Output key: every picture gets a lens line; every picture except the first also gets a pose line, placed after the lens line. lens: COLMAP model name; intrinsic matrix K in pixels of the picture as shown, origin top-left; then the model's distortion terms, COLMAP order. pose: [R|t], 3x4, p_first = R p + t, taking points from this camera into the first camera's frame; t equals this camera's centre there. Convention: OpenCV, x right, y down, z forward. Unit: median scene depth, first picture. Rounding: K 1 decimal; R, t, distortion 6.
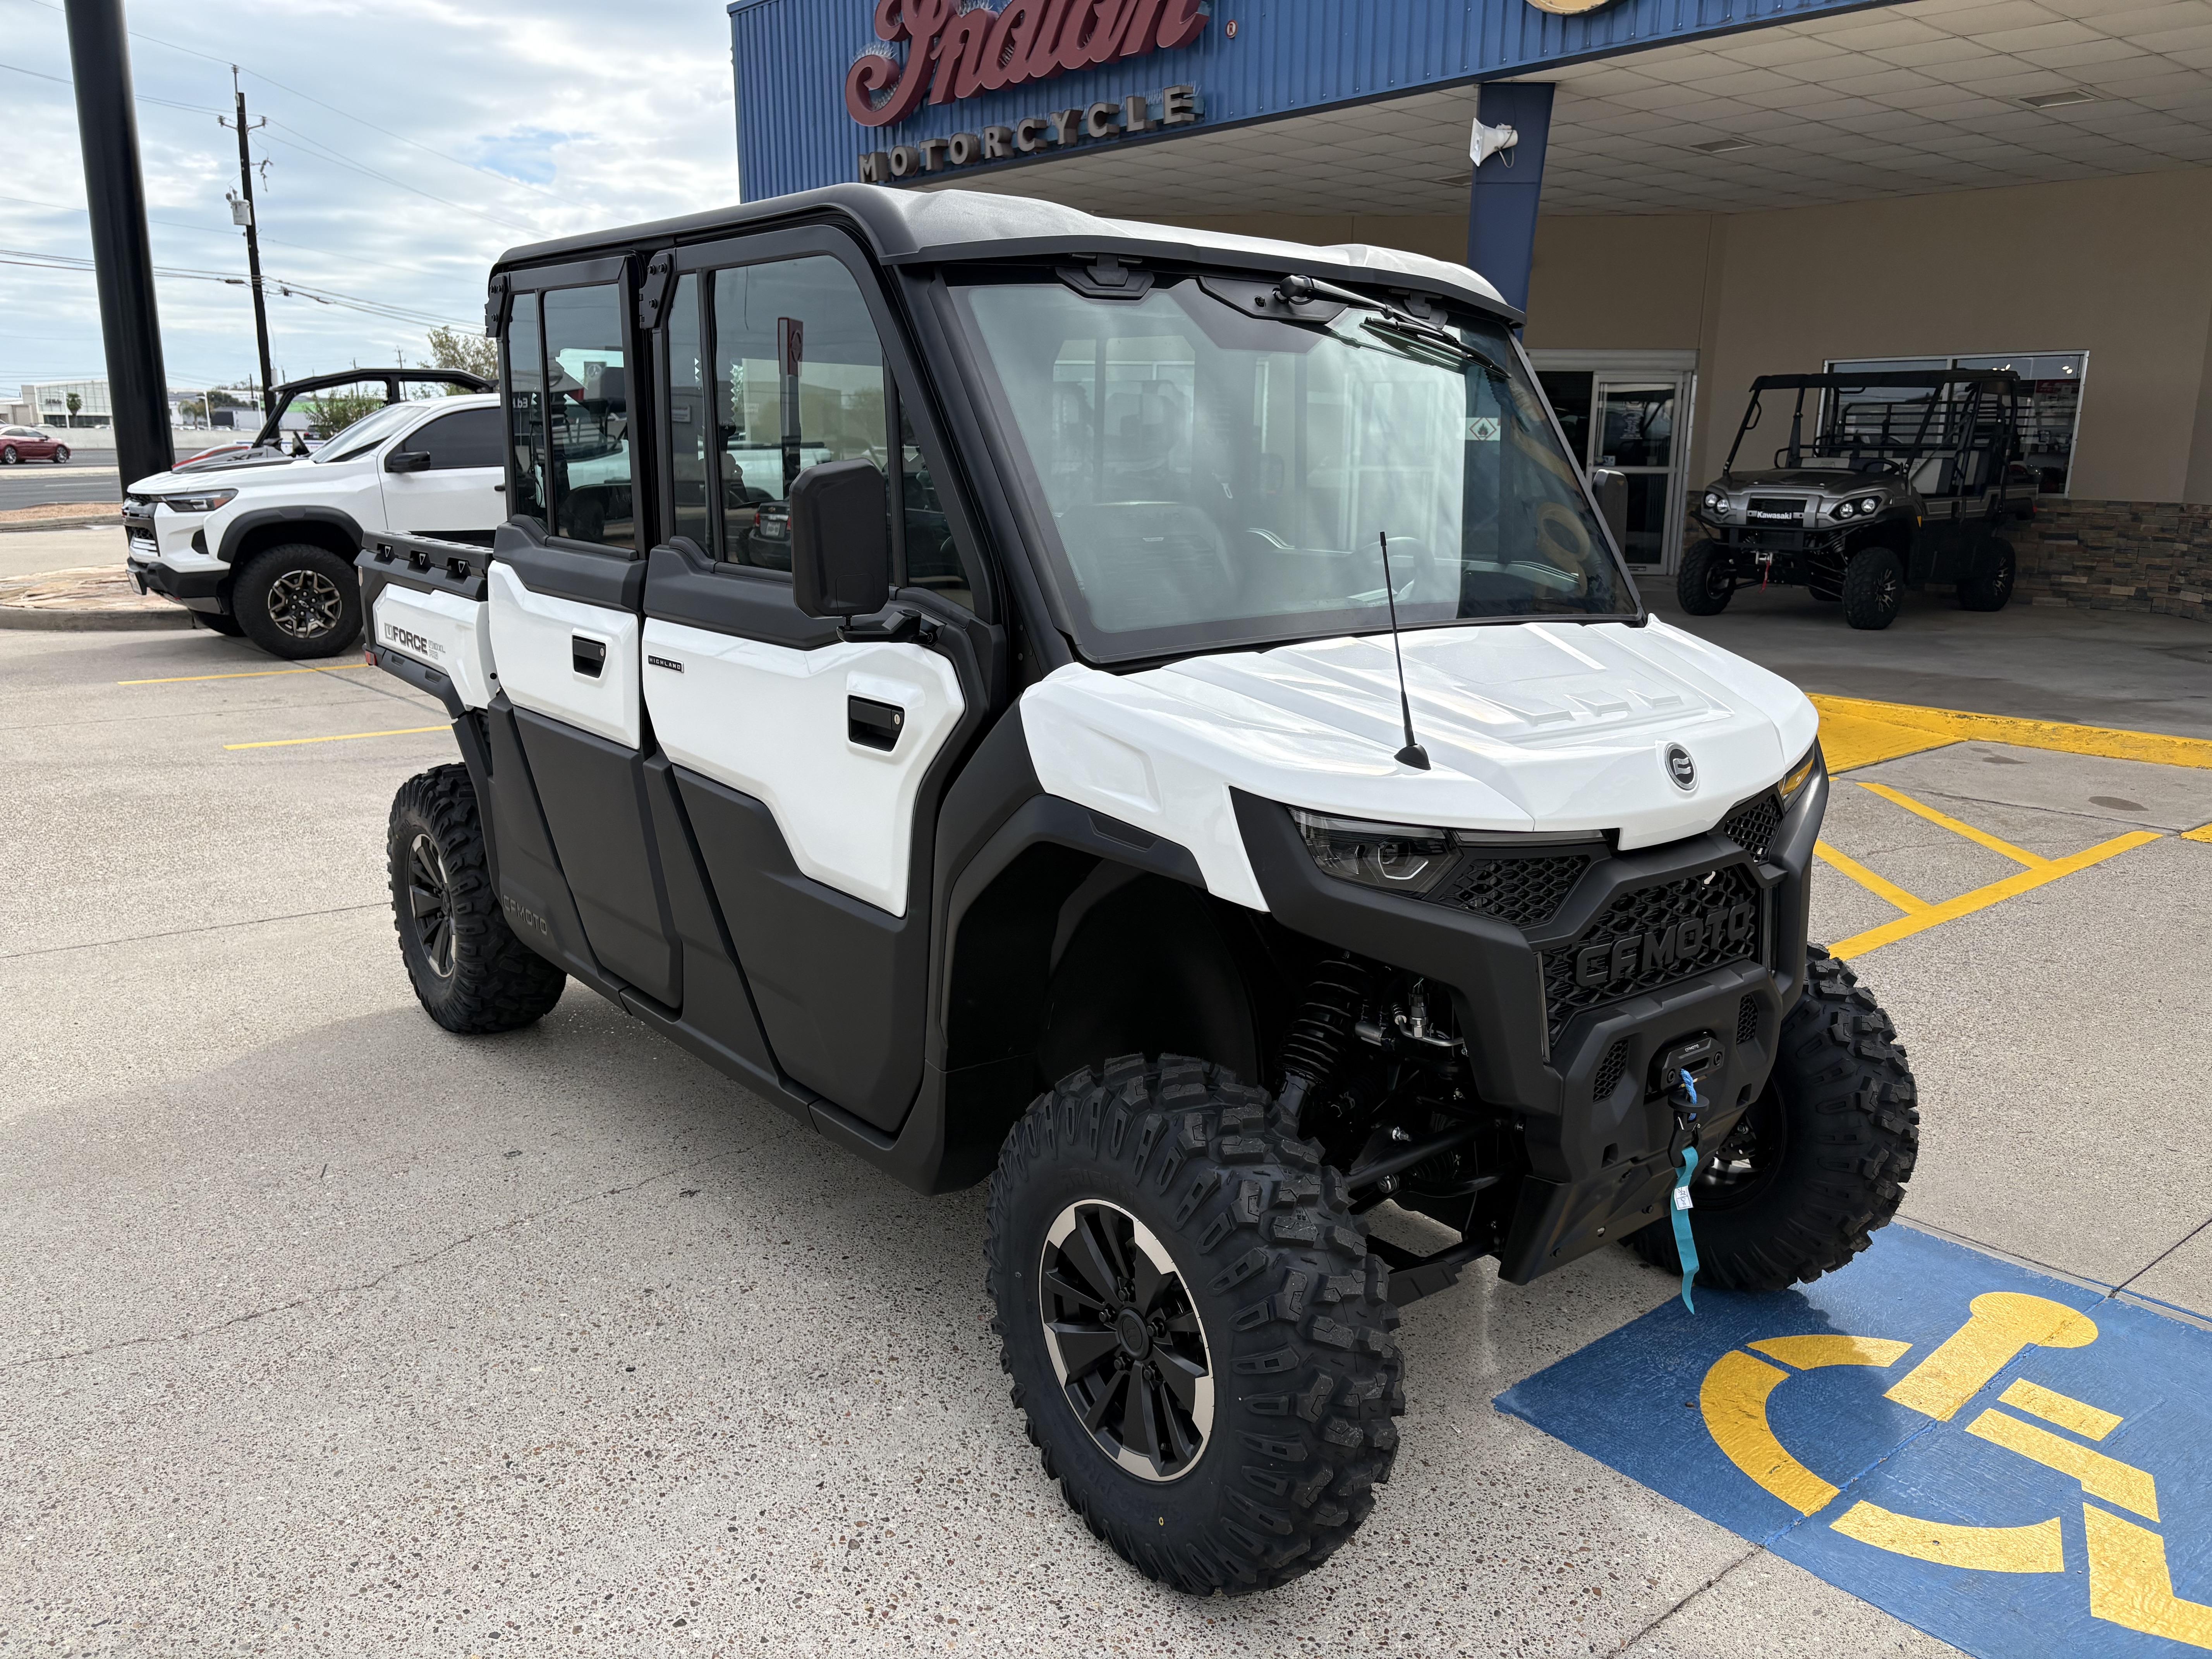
lens RADIAL K [[1678.9, 0, 1115.6], [0, 1678.9, 830.2], [0, 0, 1]] dist [0.052612, -0.063700]
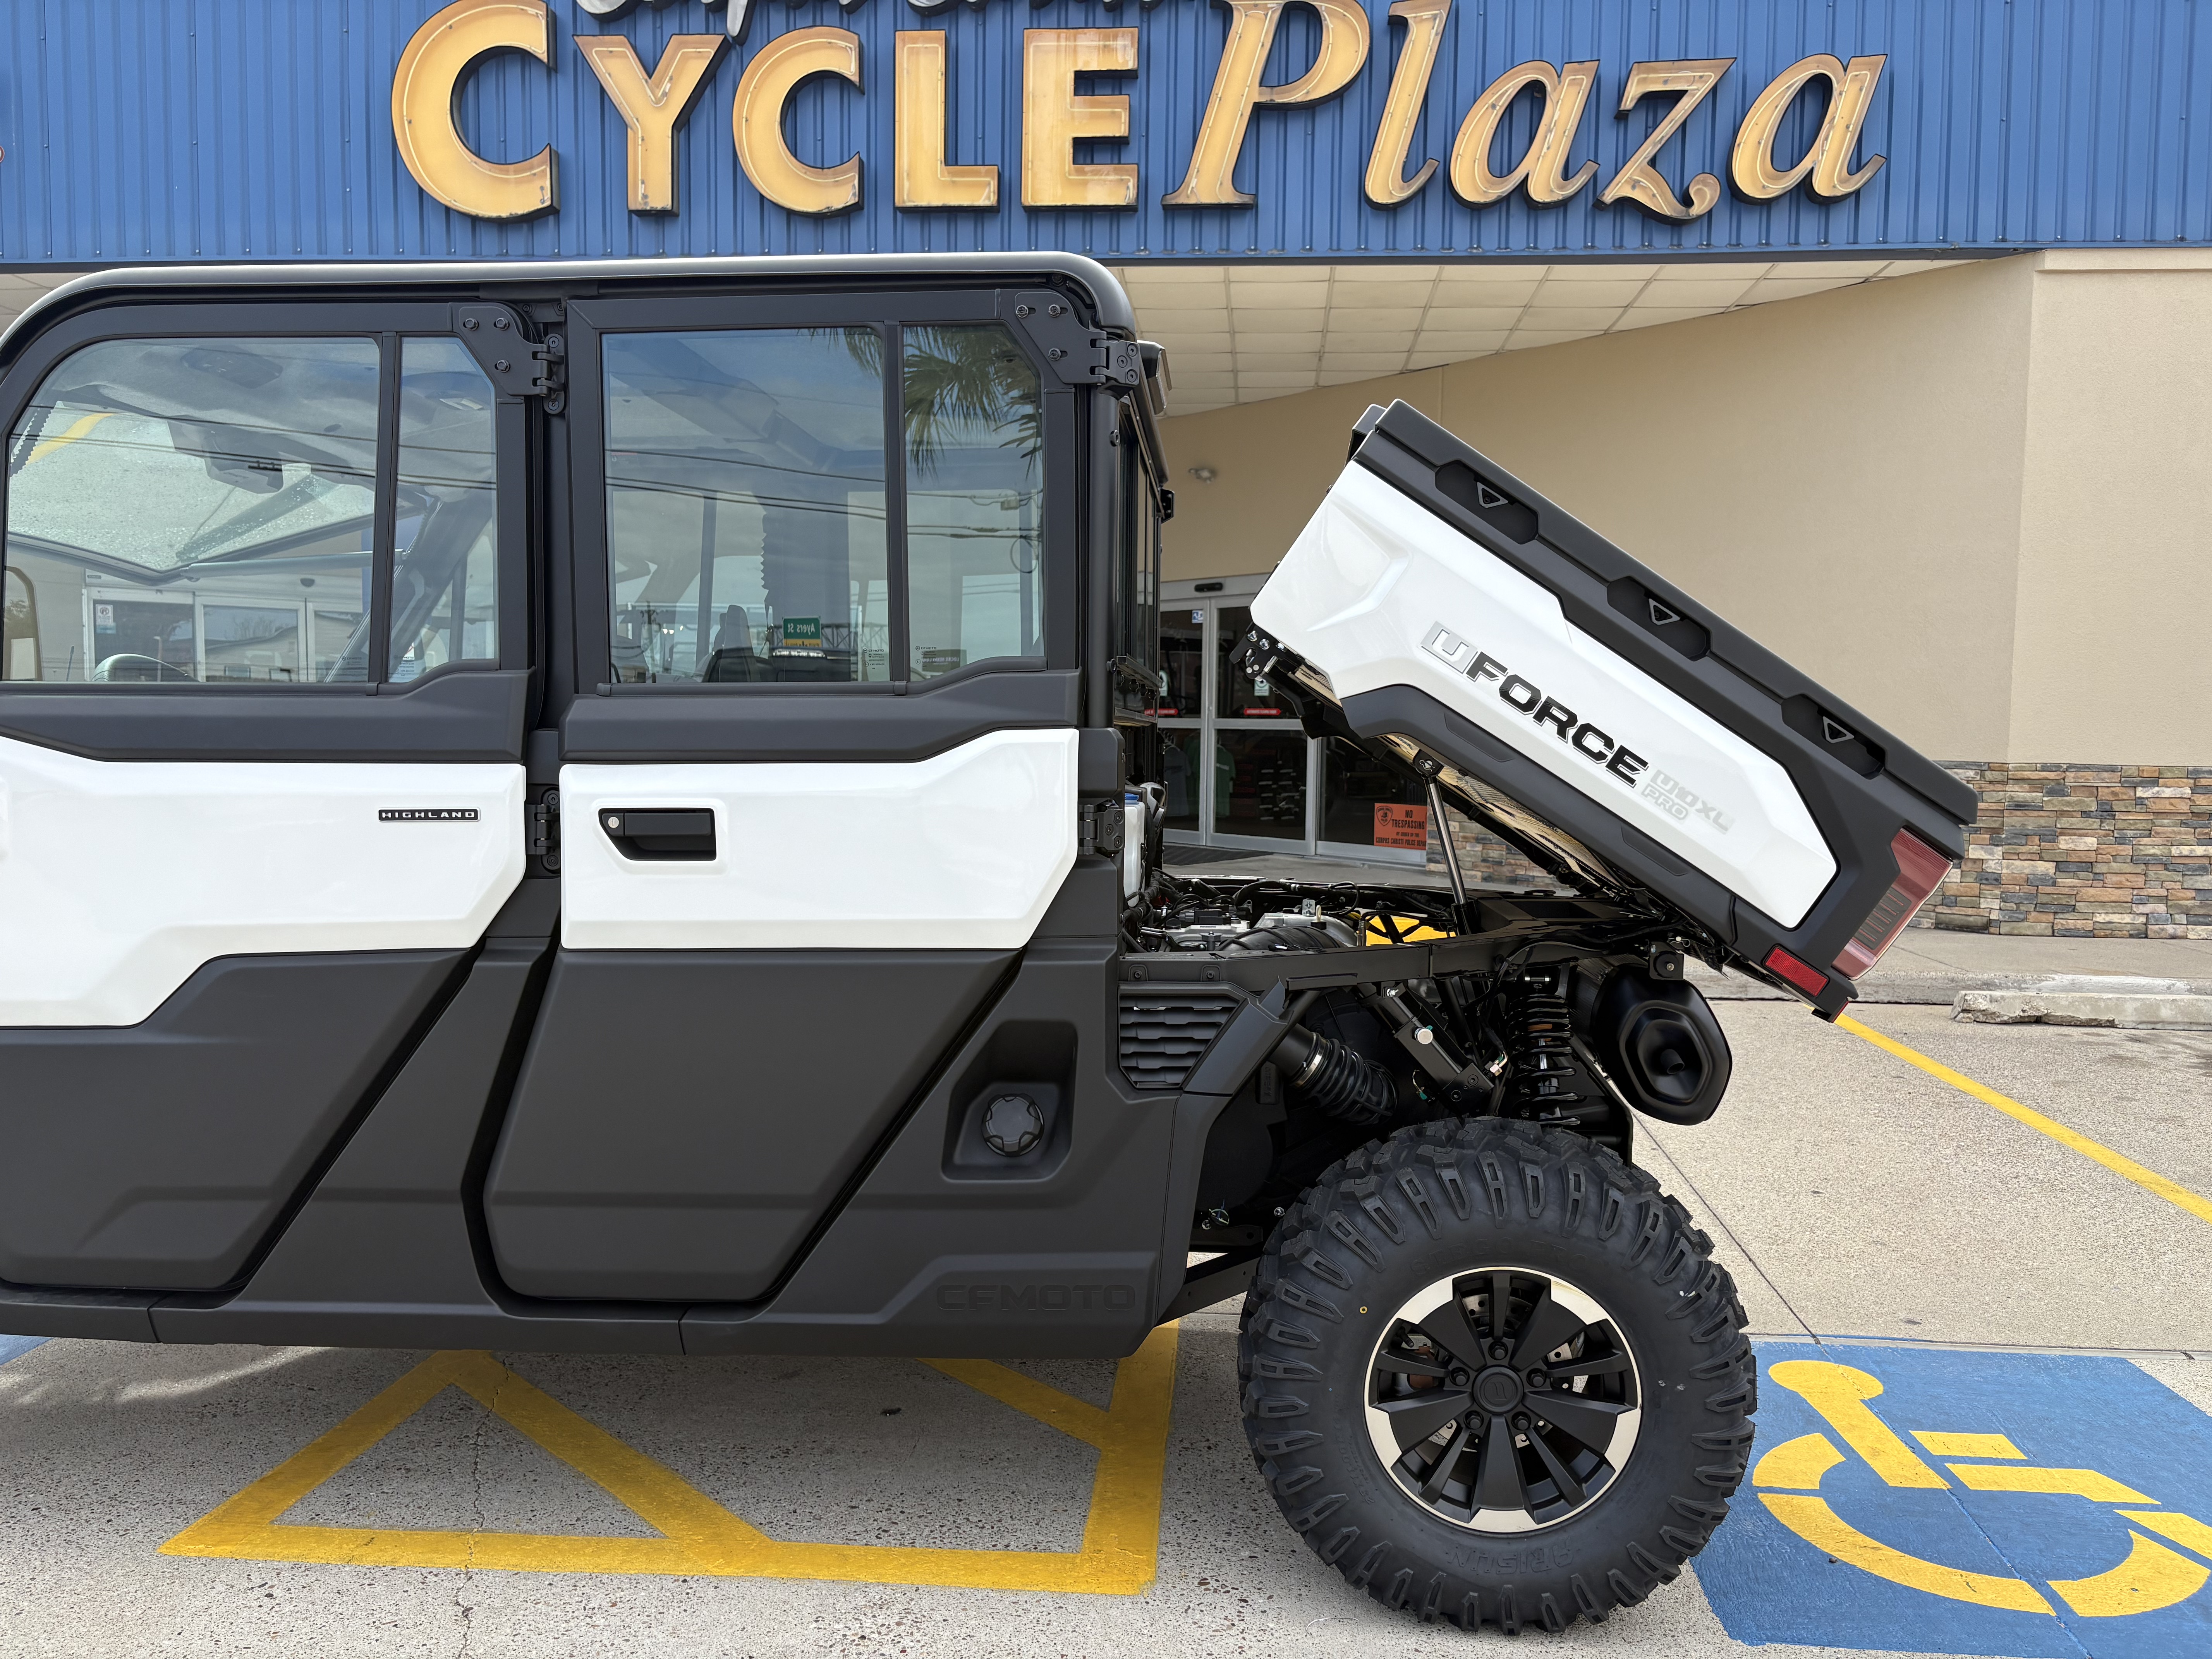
lens RADIAL K [[1678.9, 0, 1106.2], [0, 1678.9, 832.0], [0, 0, 1]] dist [0.052612, -0.063700]
pose [[0.712179, -0.048256, 0.700338, -0.392213], [0.152312, 0.984491, -0.087051, -0.022867], [-0.685275, 0.168666, 0.708484, 0.370010]]
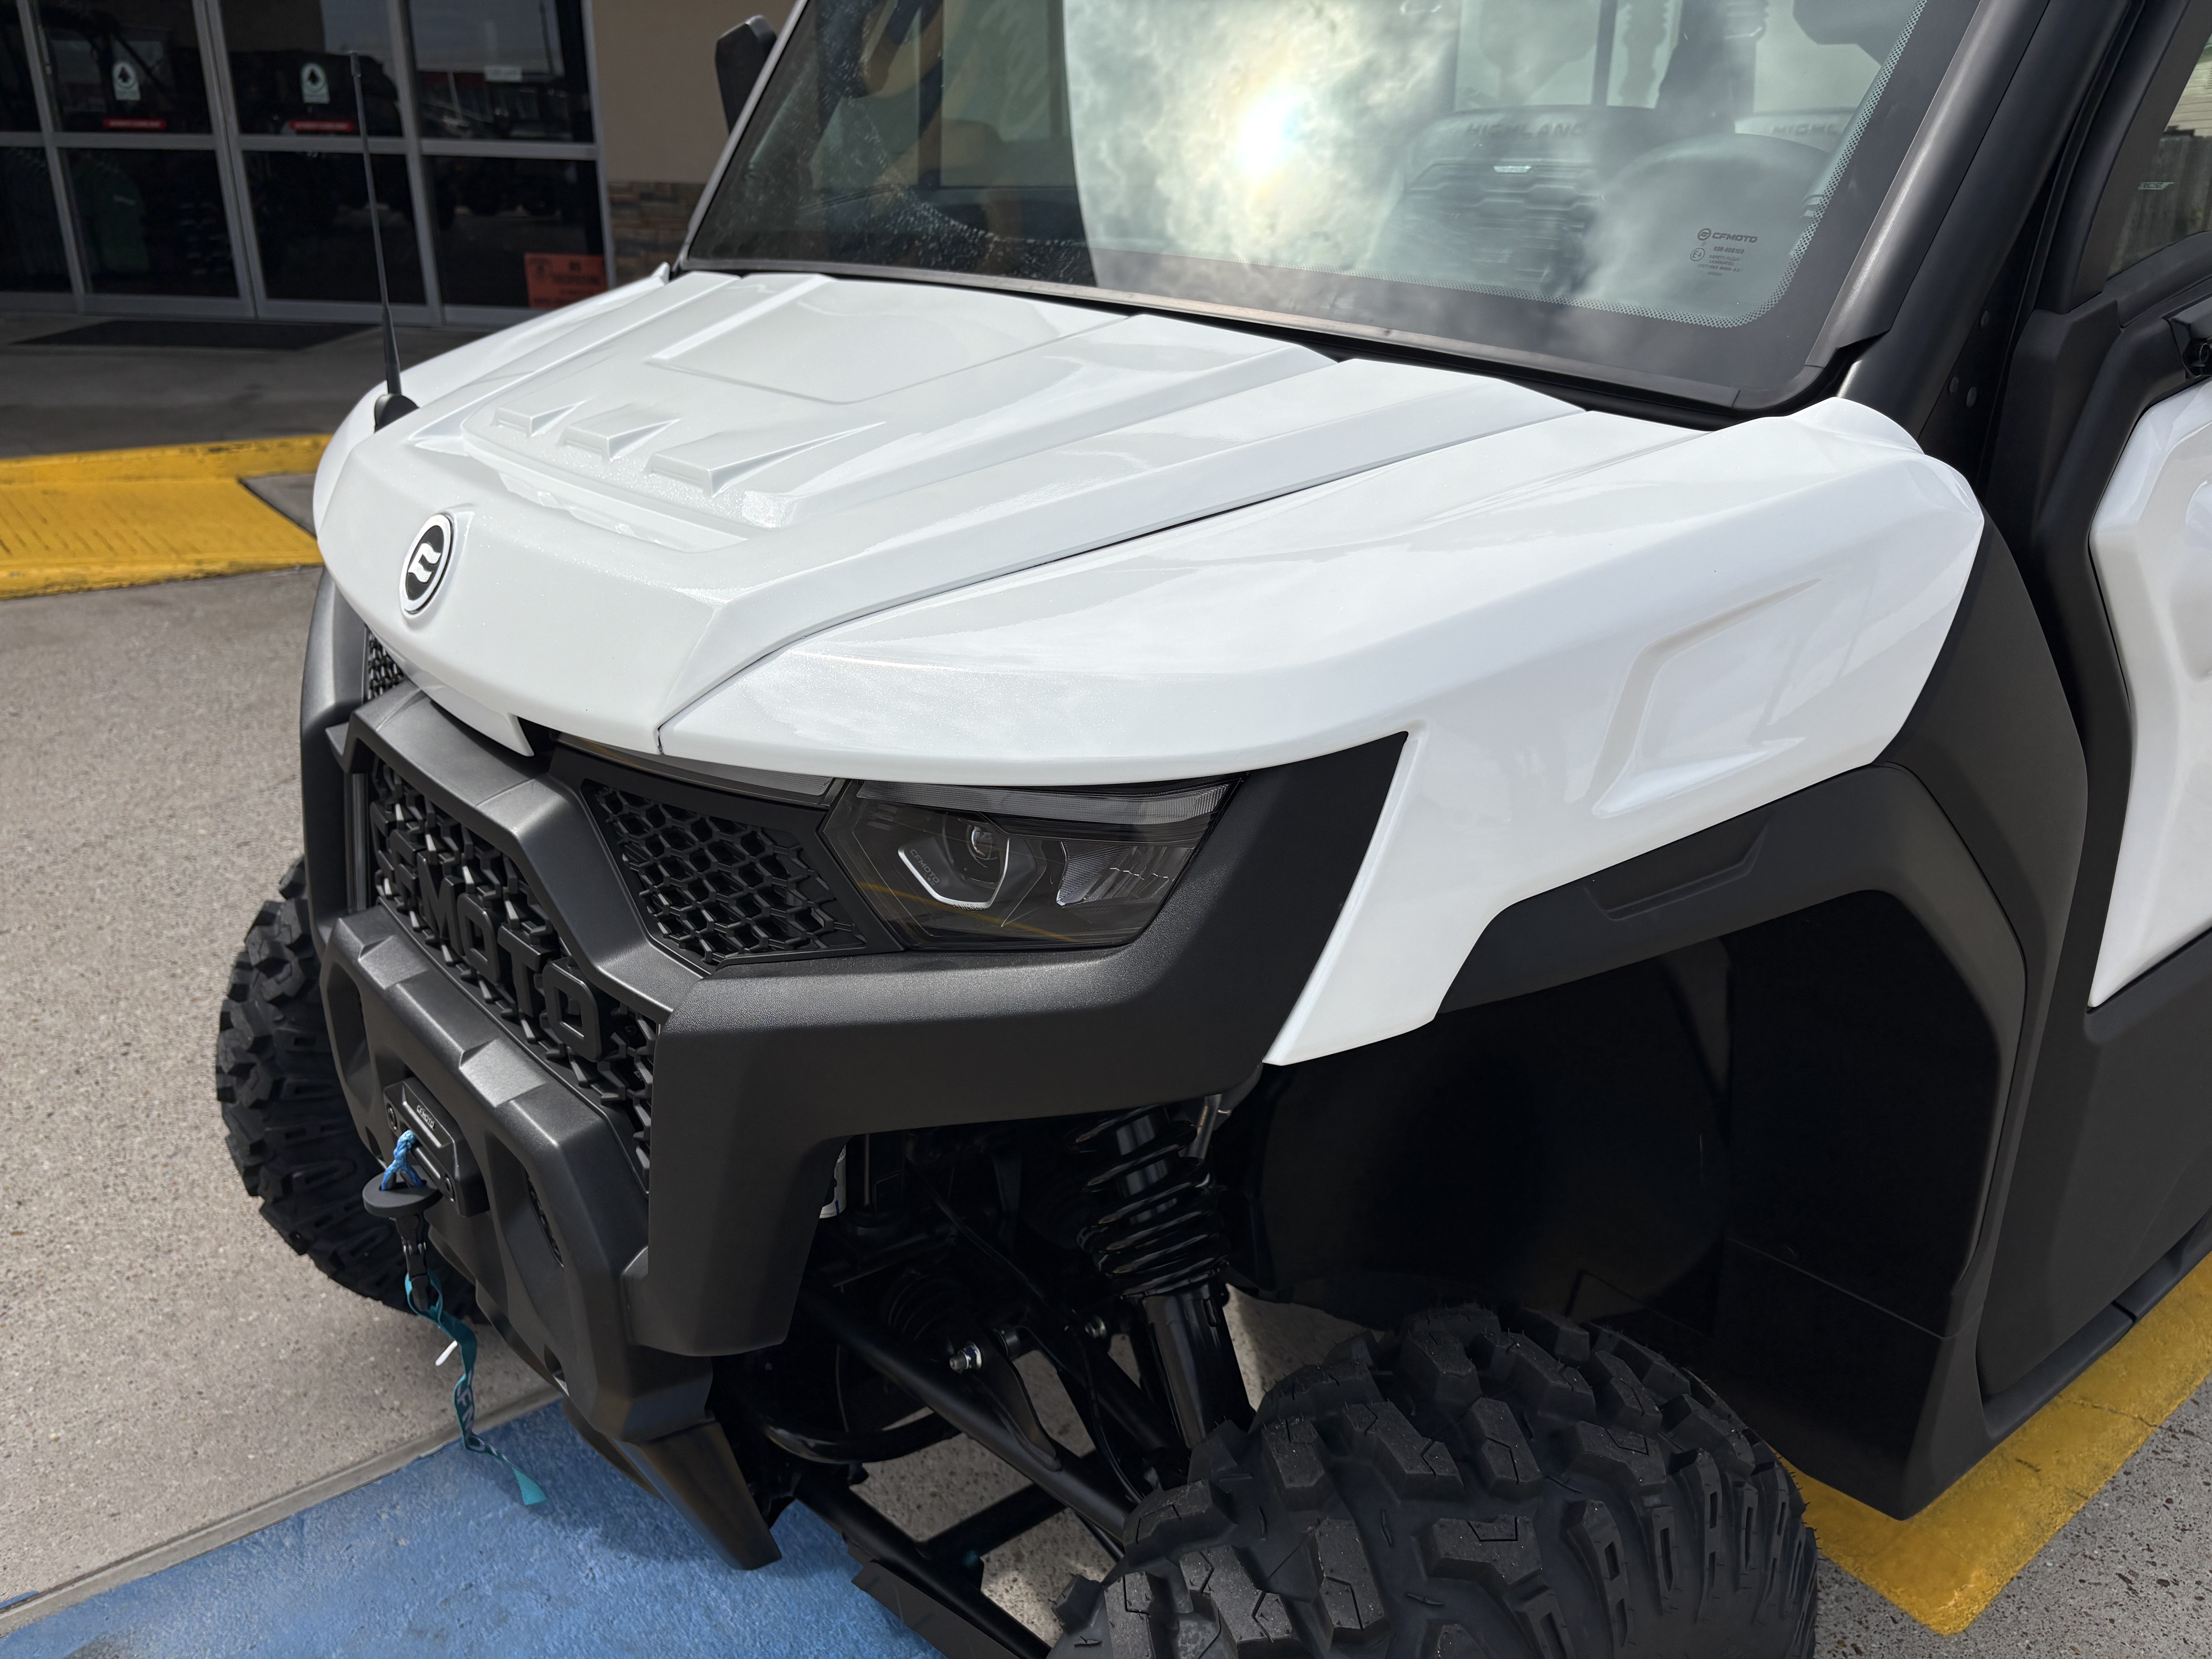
lens RADIAL K [[1770.7, 0, 1086.4], [0, 1770.7, 828.9], [0, 0, 1]] dist [-0.015890, 0.010434]
pose [[0.025060, -0.376043, 0.926263, -0.527442], [0.213975, 0.907099, 0.362473, -0.238796], [-0.976518, 0.189113, 0.103195, 1.220760]]
